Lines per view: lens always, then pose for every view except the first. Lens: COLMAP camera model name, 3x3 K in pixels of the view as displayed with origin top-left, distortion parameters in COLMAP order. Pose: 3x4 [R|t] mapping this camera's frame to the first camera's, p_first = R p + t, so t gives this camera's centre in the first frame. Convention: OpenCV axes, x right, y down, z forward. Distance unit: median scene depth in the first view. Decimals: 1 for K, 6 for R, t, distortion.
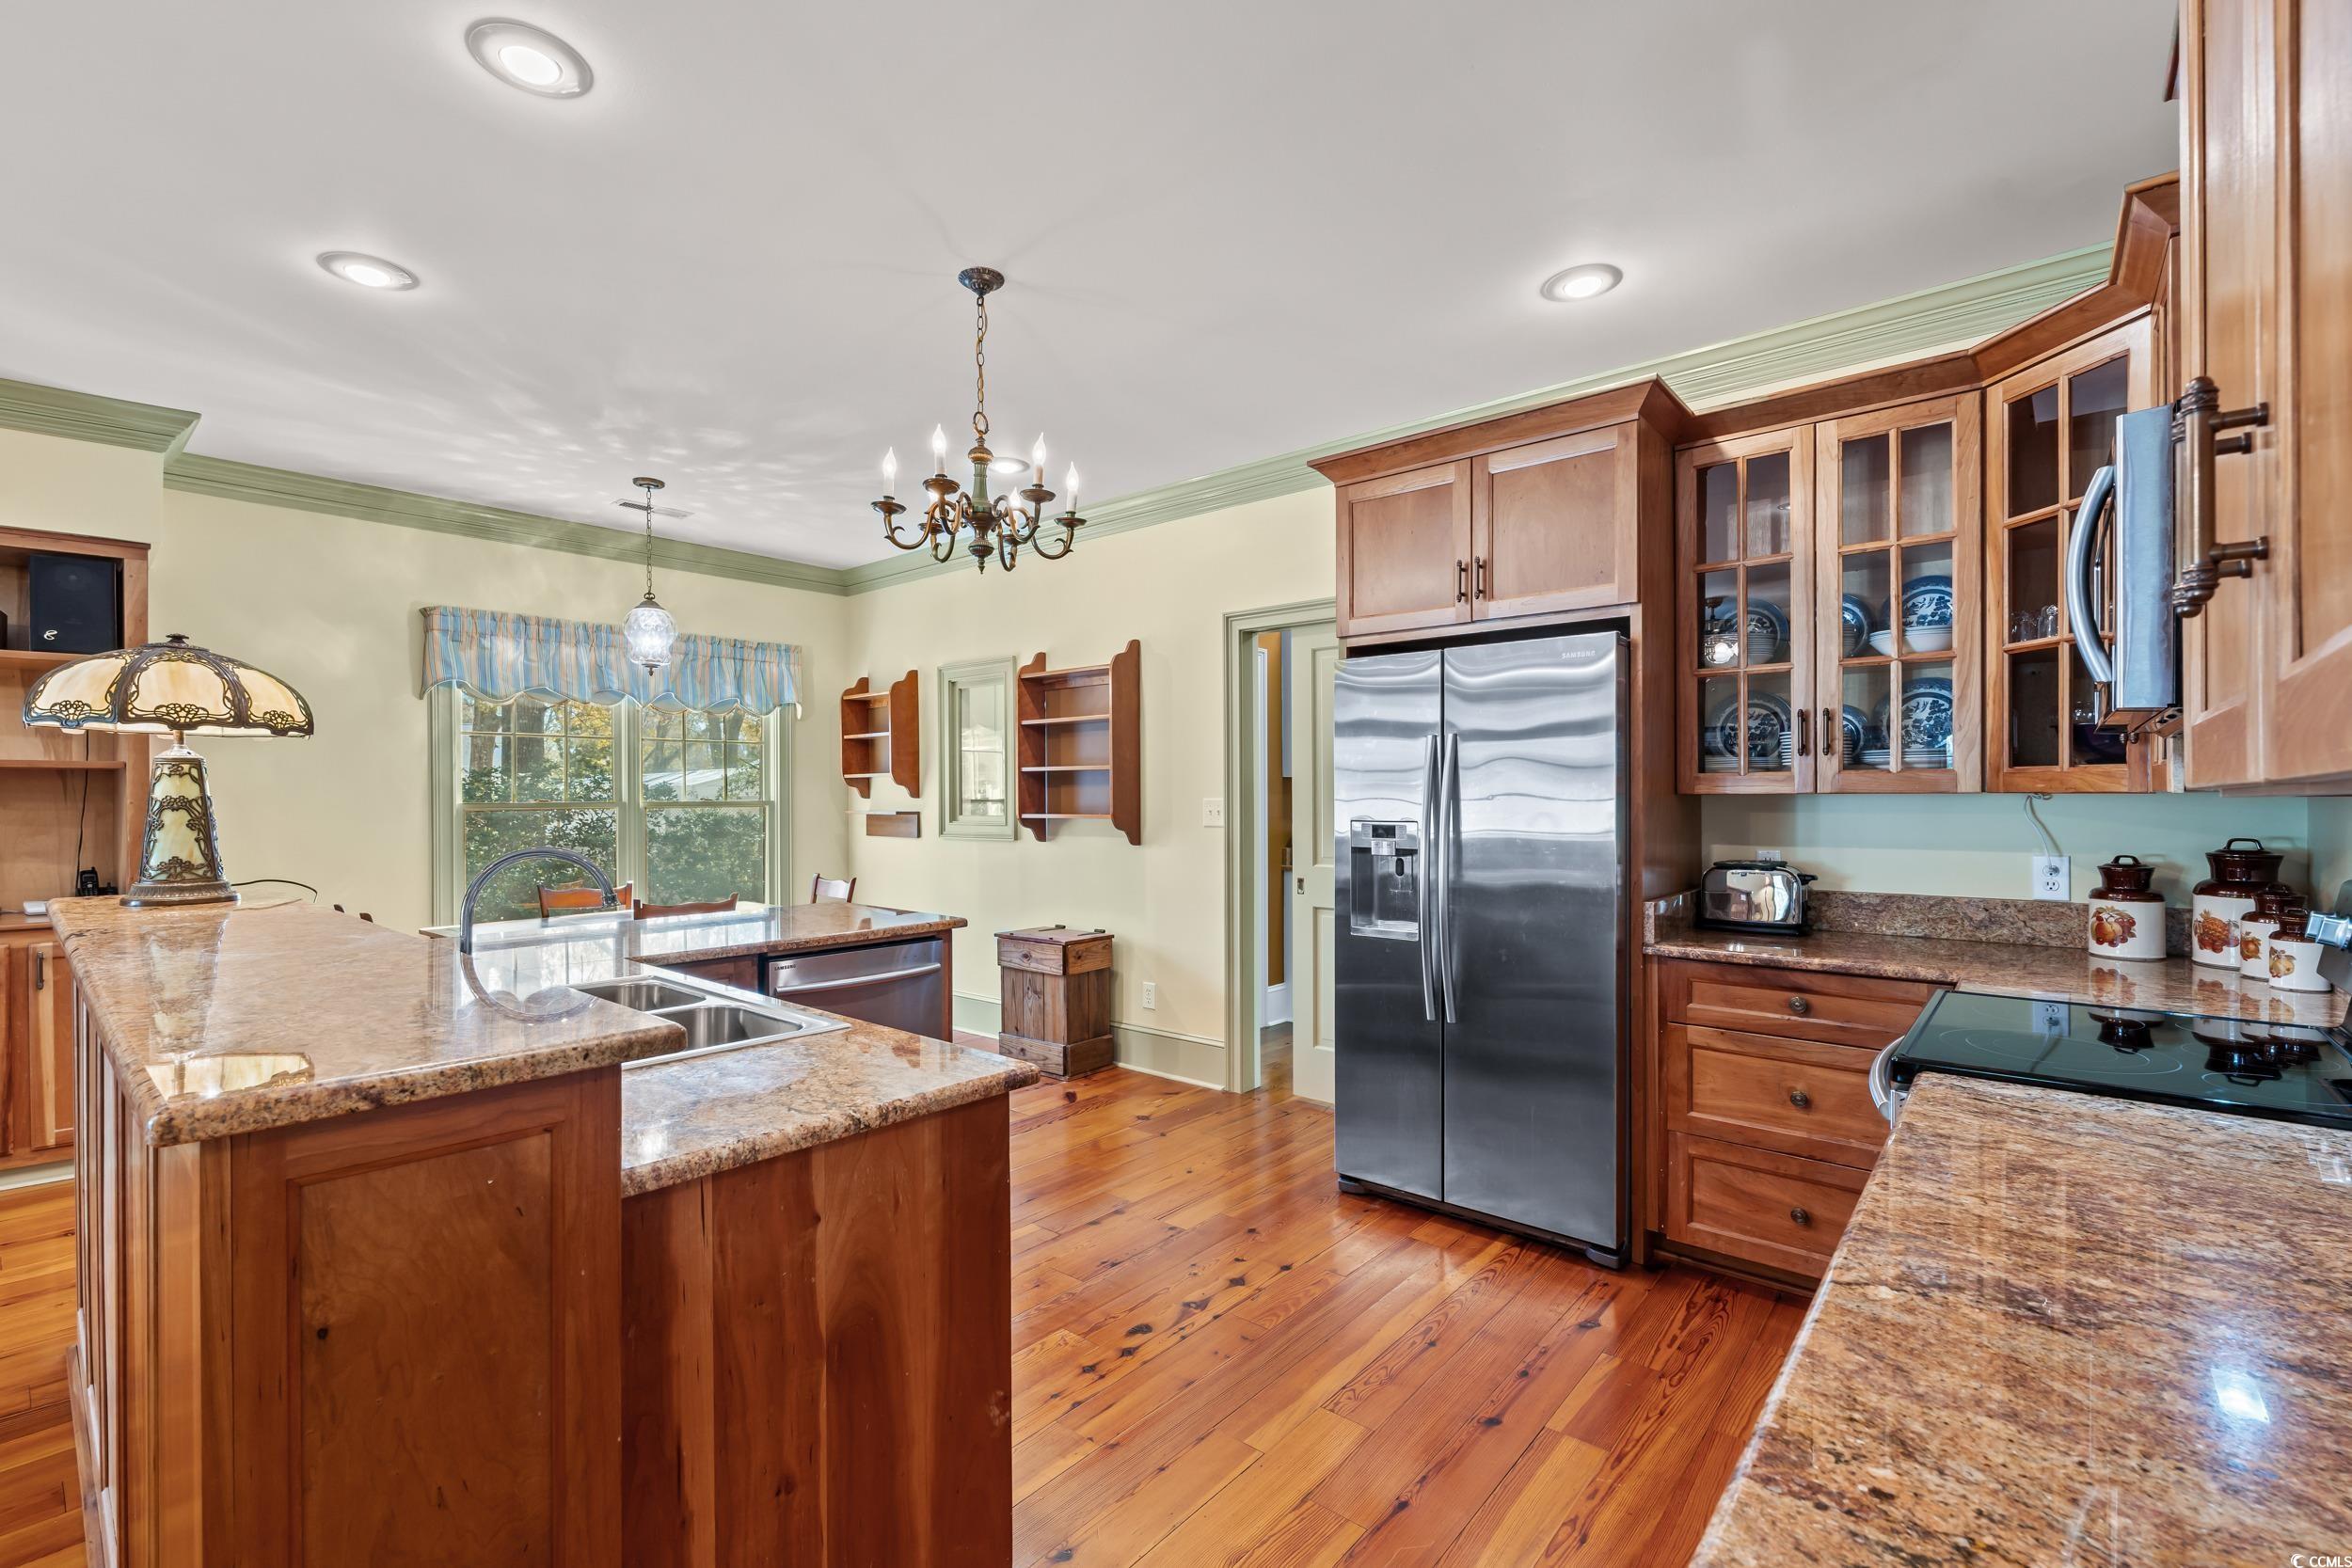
lens RADIAL K [[1031.4, 0, 1181.2], [0, 1031.4, 795.9], [0, 0, 1]] dist [0.002424, 0.000121]
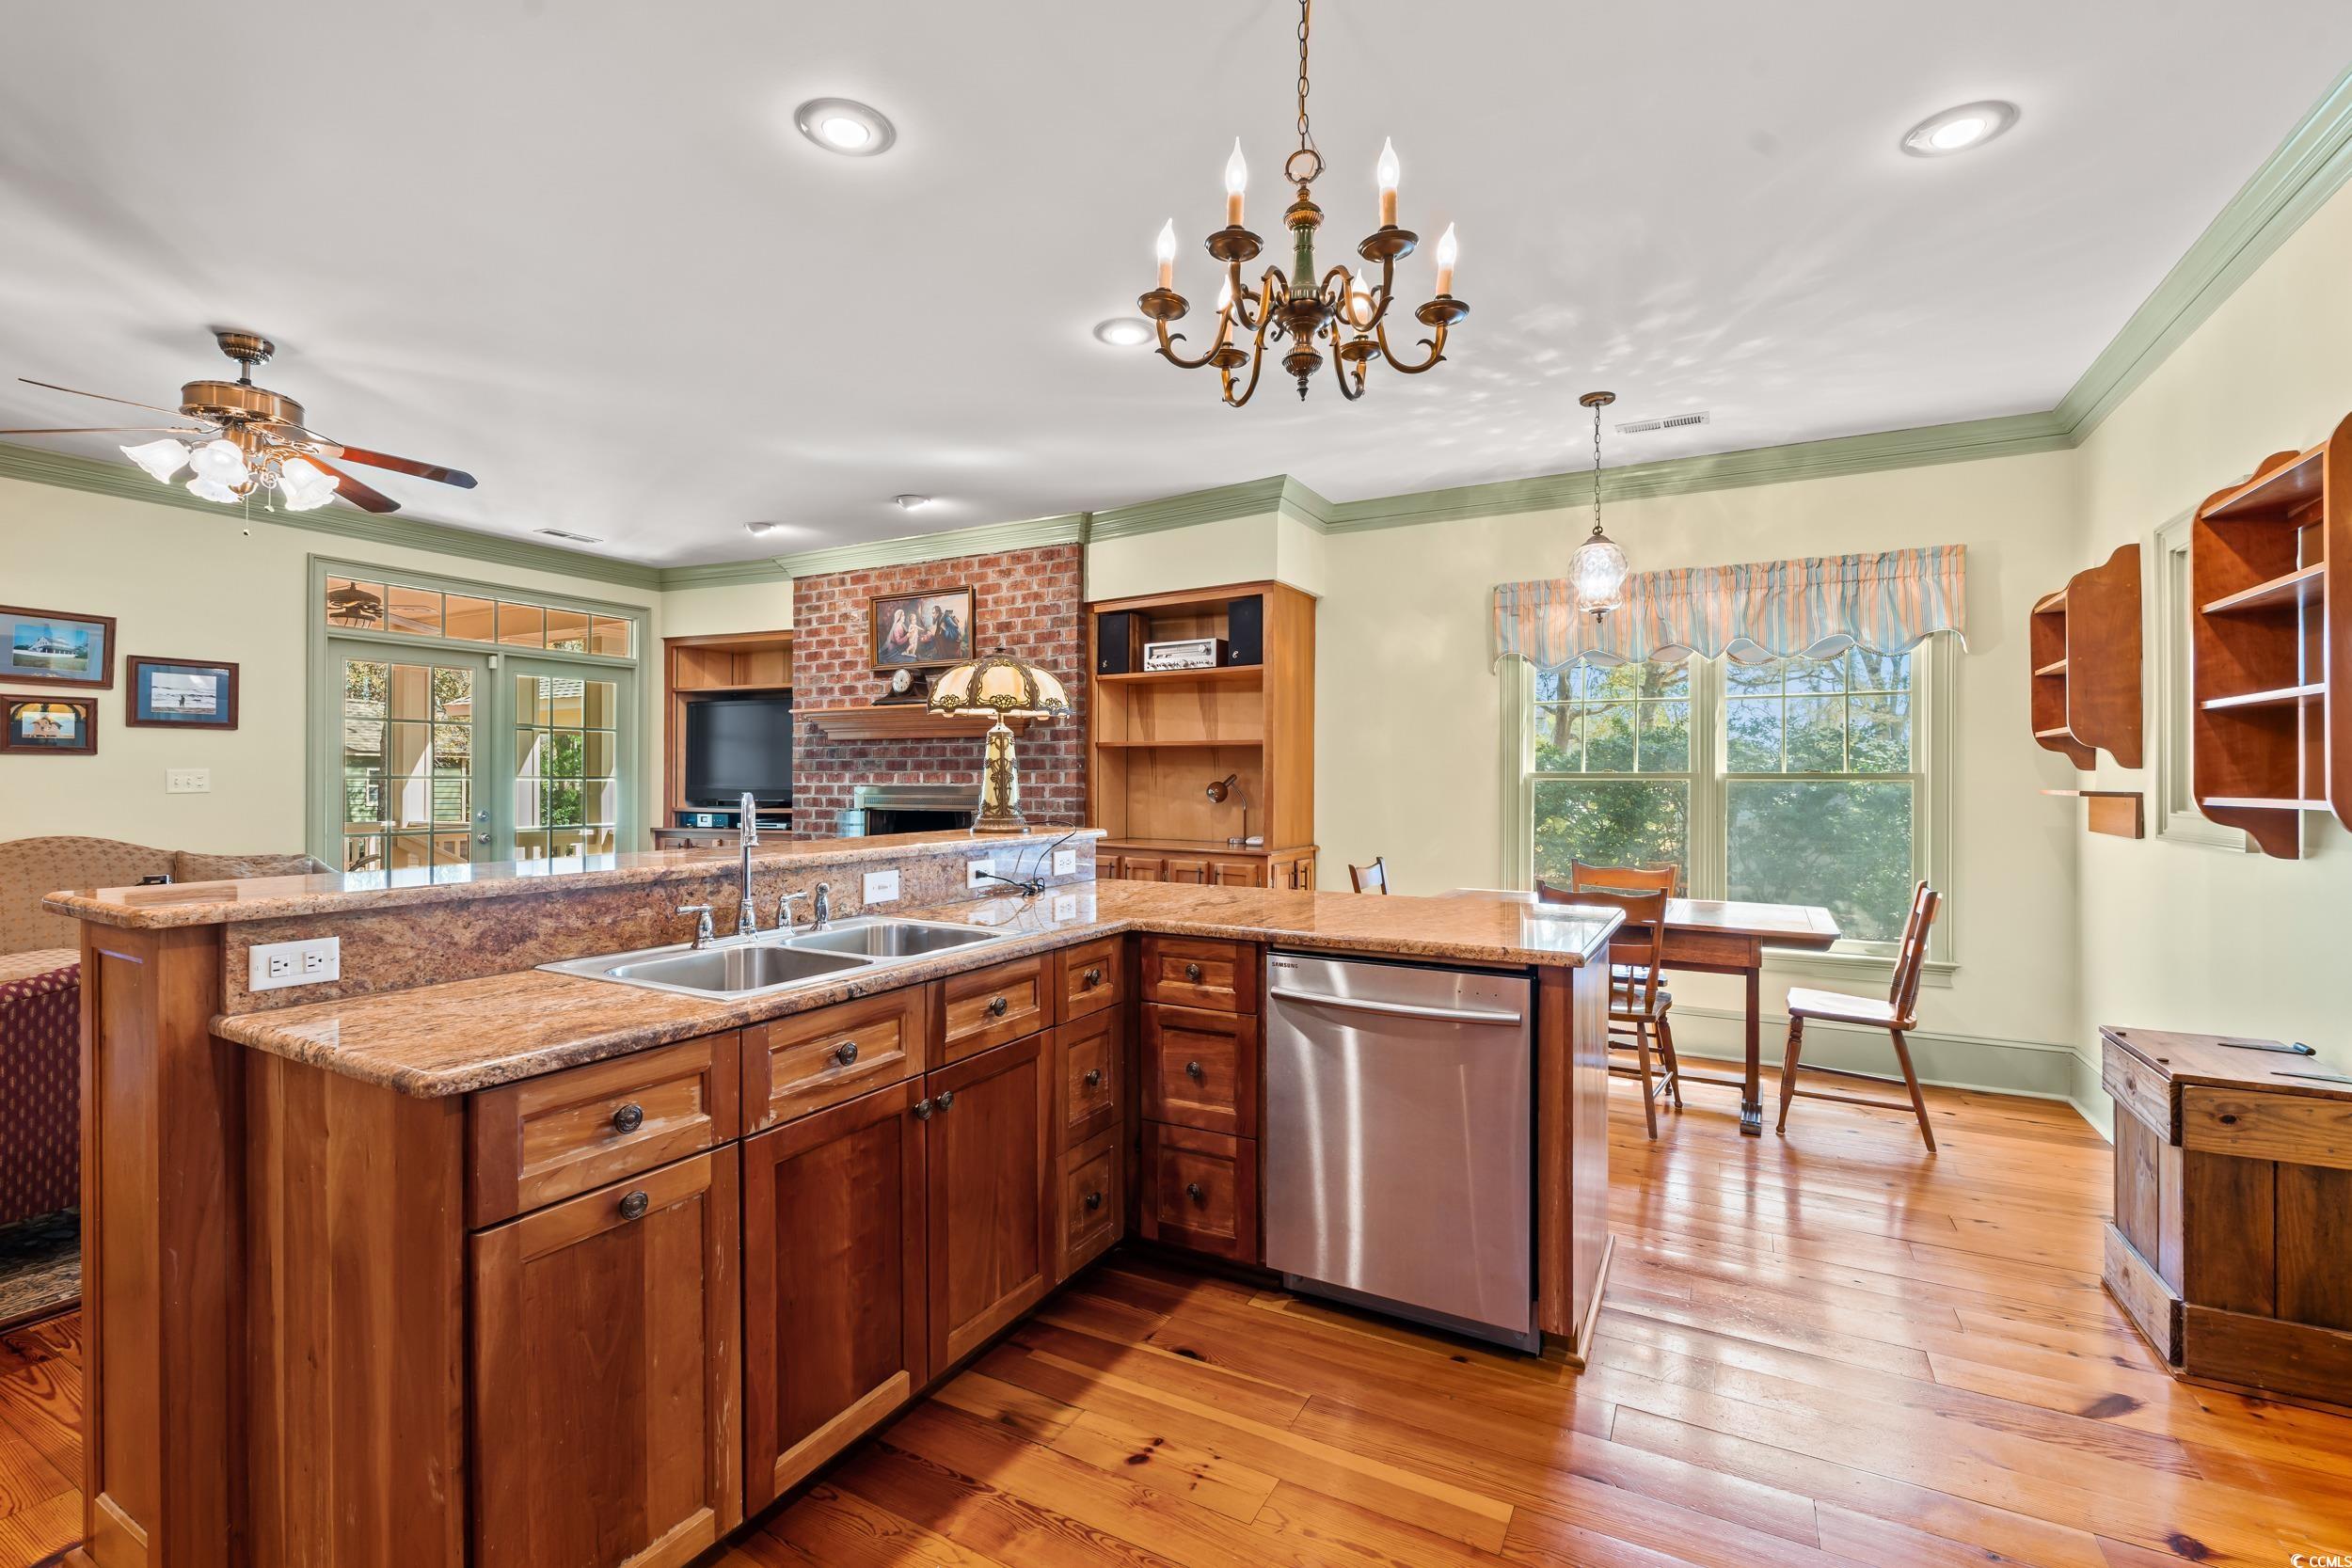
lens RADIAL K [[1031.4, 0, 1173.0], [0, 1031.4, 772.5], [0, 0, 1]] dist [0.002424, 0.000121]
pose [[0.205607, 0.001233, -0.978634, 0.310049], [-0.006905, 0.999976, -0.000191, 0.012832], [0.978610, 0.006797, 0.205611, 0.586016]]
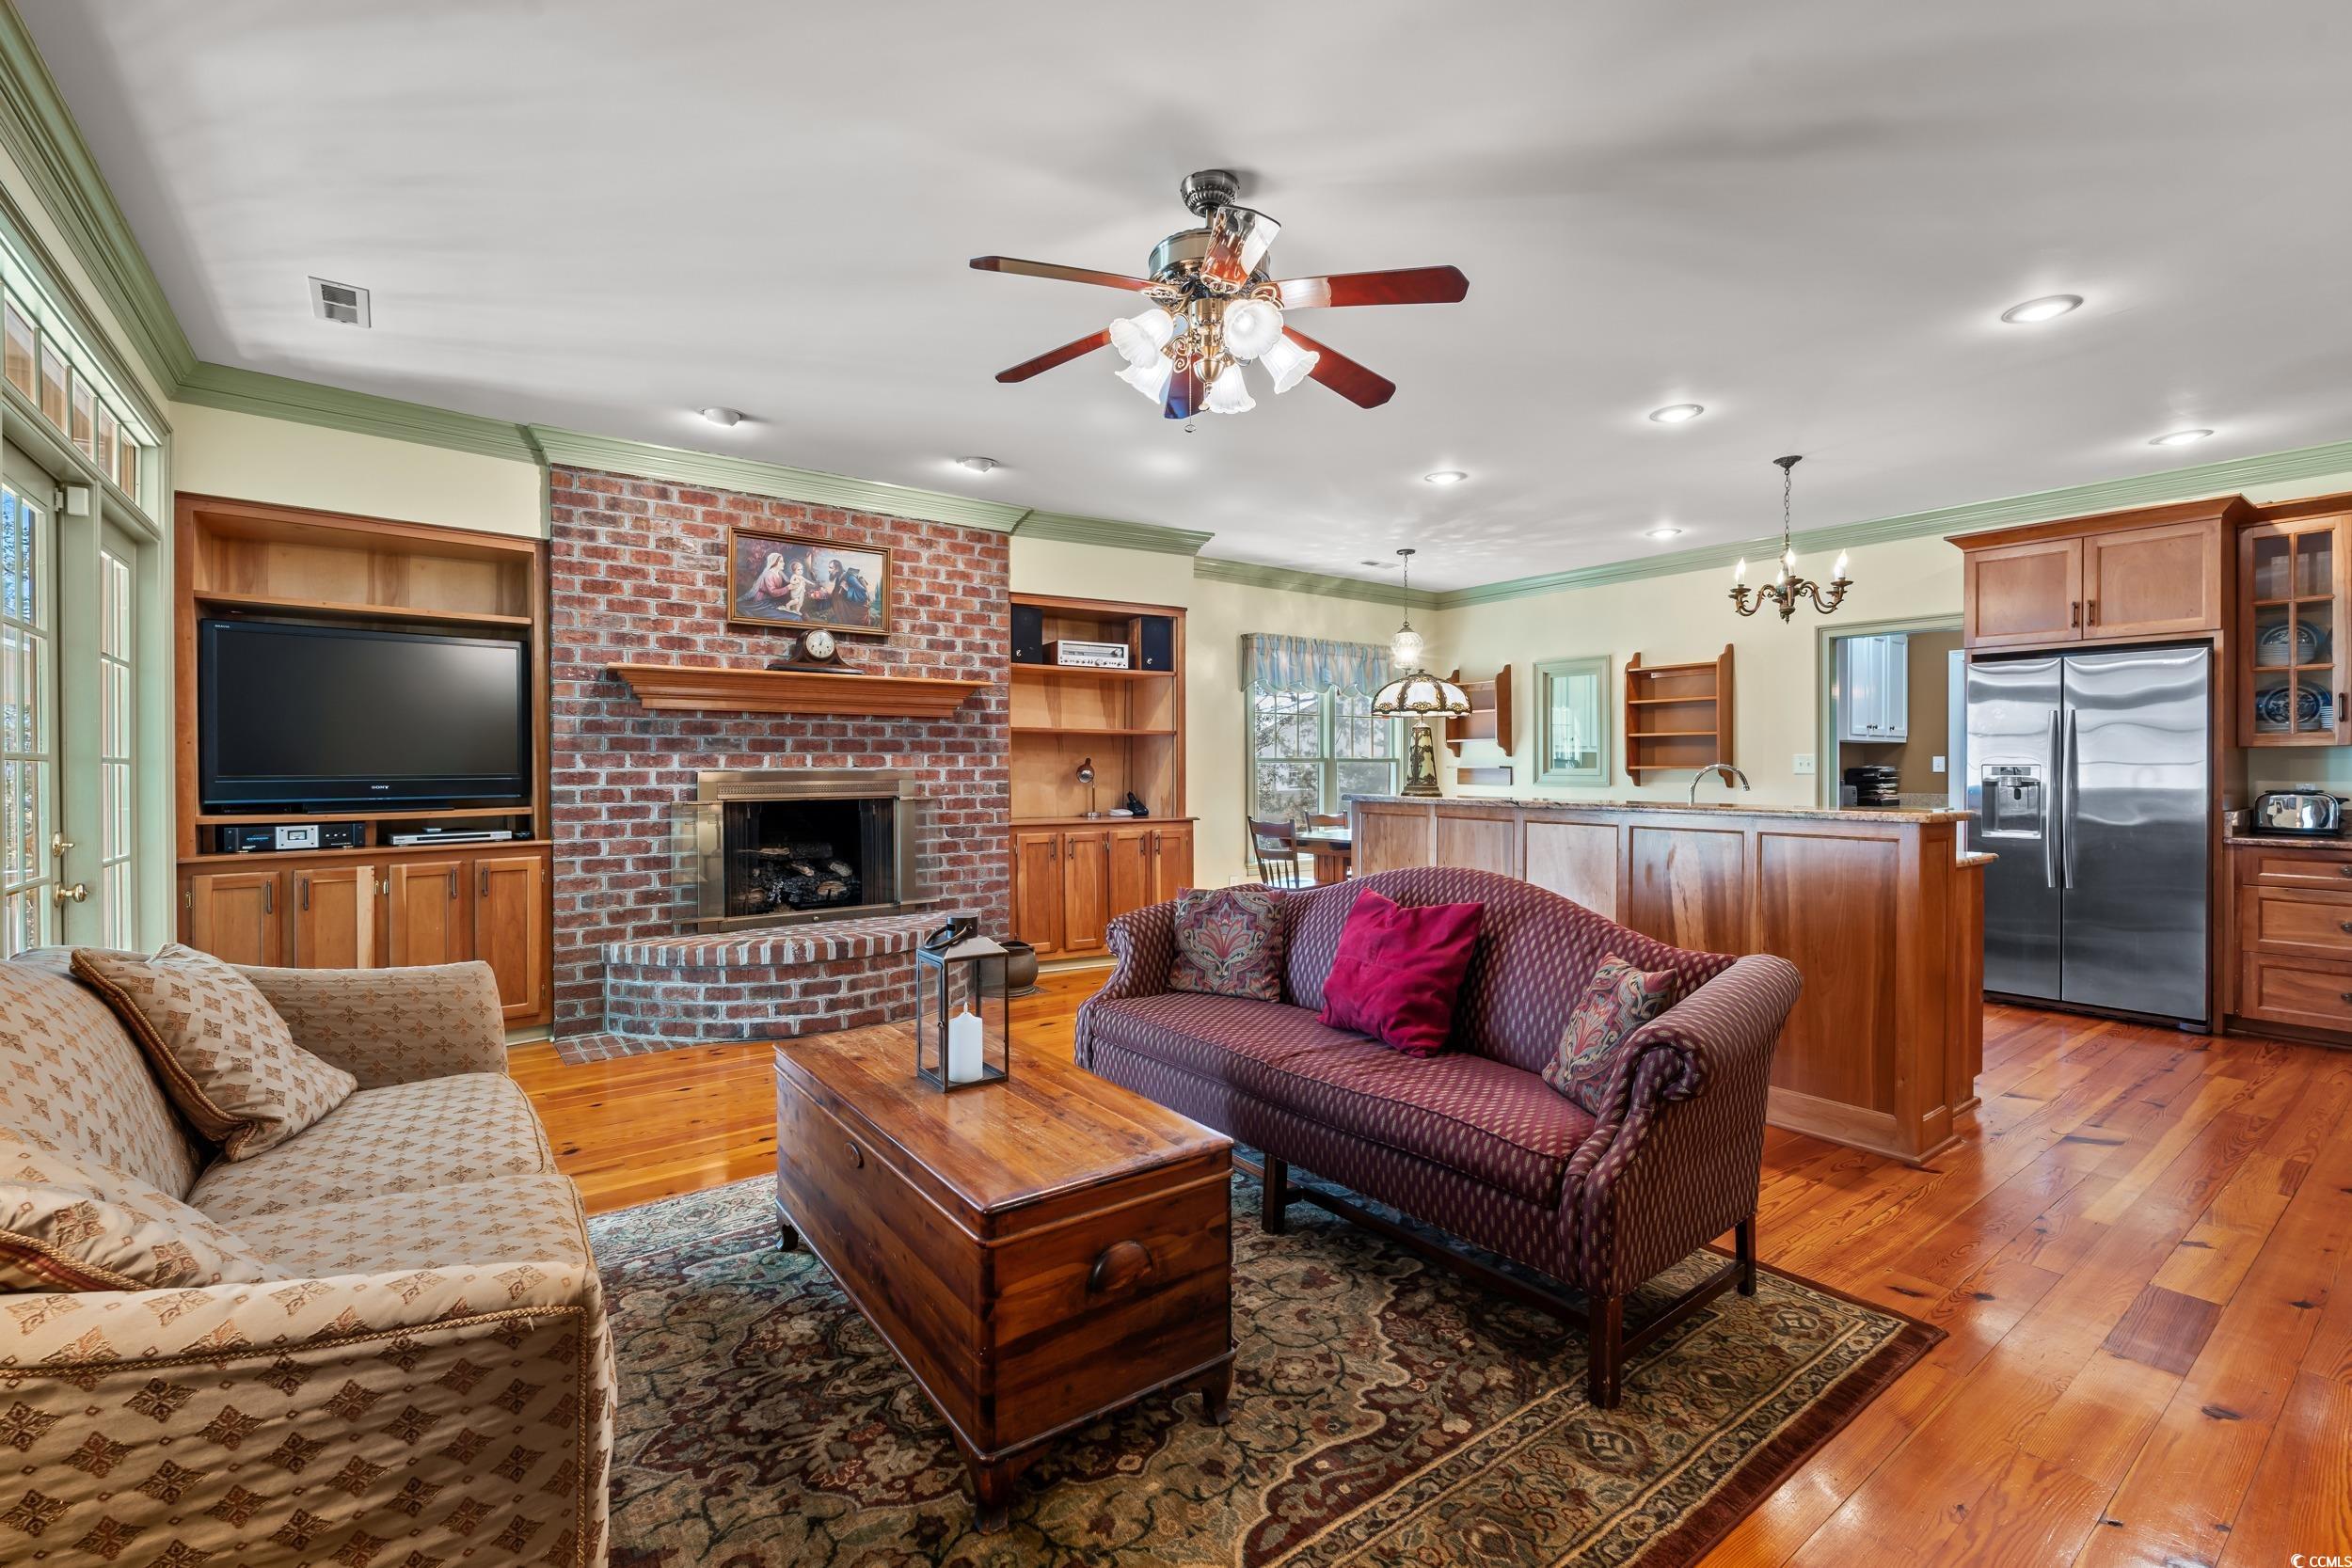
lens RADIAL K [[1031.4, 0, 1186.0], [0, 1031.4, 767.4], [0, 0, 1]] dist [0.002424, 0.000121]
pose [[0.976112, 0.004203, -0.217227, -0.613439], [-0.004556, 0.999989, -0.001124, 0.032249], [0.217220, 0.002087, 0.976120, -0.731947]]
